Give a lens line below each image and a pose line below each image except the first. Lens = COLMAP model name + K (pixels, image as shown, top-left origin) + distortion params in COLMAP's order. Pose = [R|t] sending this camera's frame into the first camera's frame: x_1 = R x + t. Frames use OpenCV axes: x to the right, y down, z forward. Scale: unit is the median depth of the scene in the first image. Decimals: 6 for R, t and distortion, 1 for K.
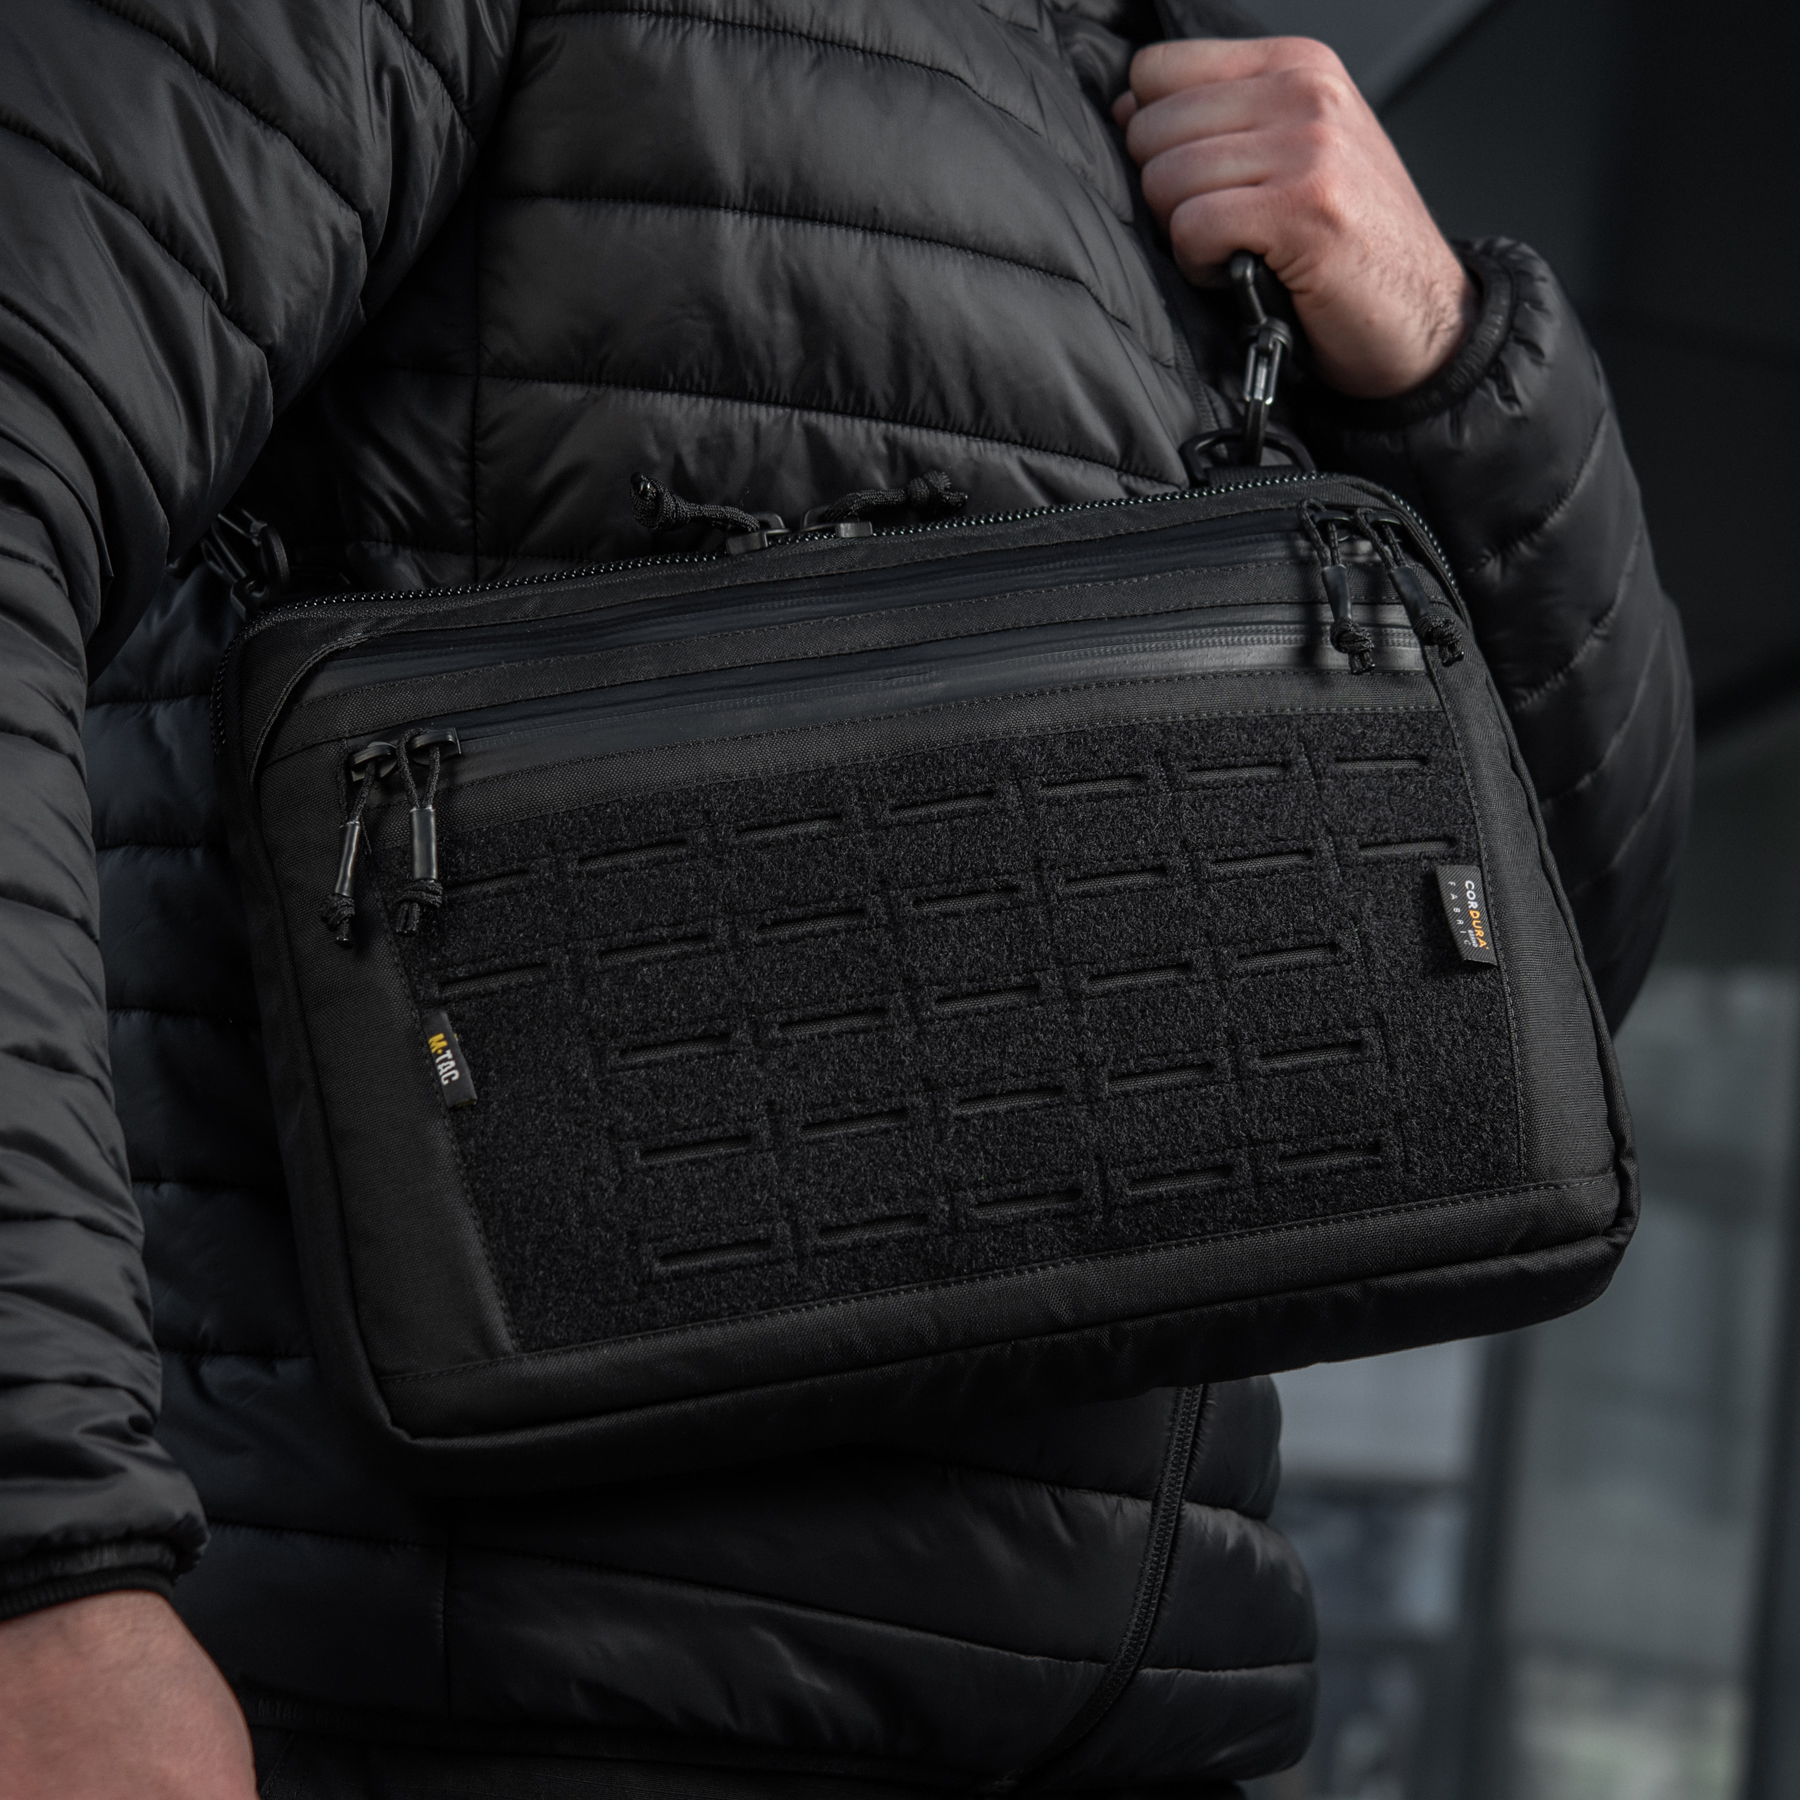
lens RADIAL K [[4475.5, 0, 900.0], [0, 4475.5, 900.0], [0, 0, 1]] dist [0.029061, 1.288446]
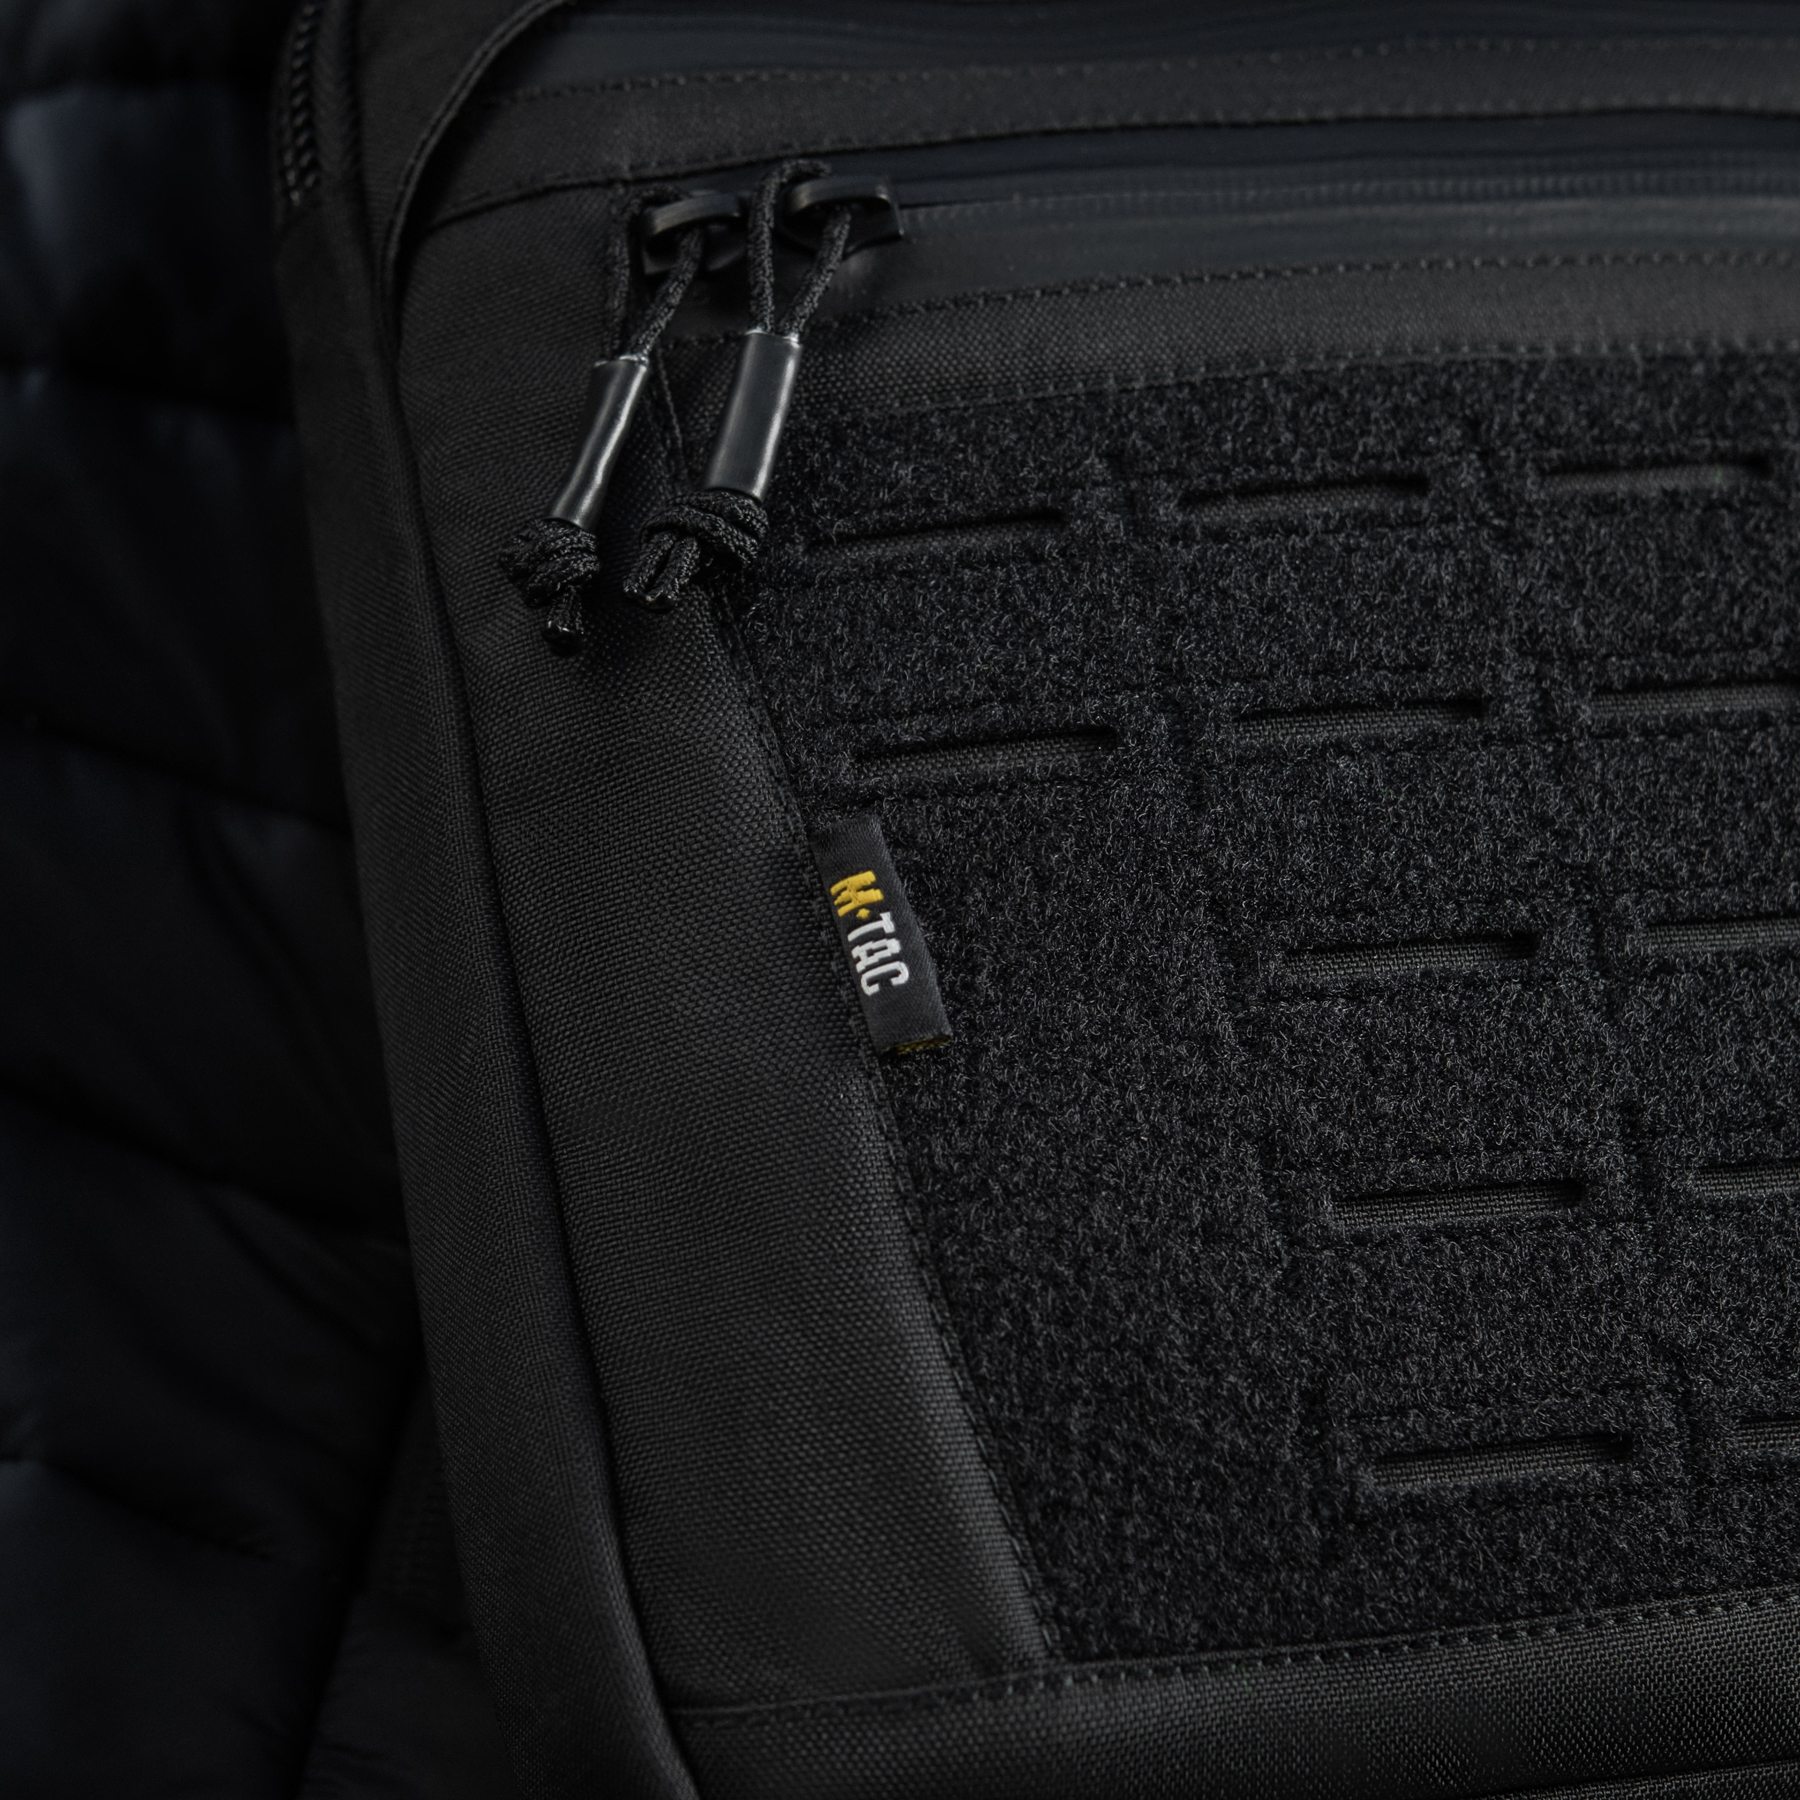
lens RADIAL K [[5182.3, 0, 900.0], [0, 5182.3, 900.0], [0, 0, 1]] dist [-0.066148, -0.059128]
pose [[0.992101, 0.082955, 0.094097, -0.140260], [-0.080113, 0.996220, -0.033593, 0.046894], [-0.096528, 0.025790, 0.994996, 0.519218]]
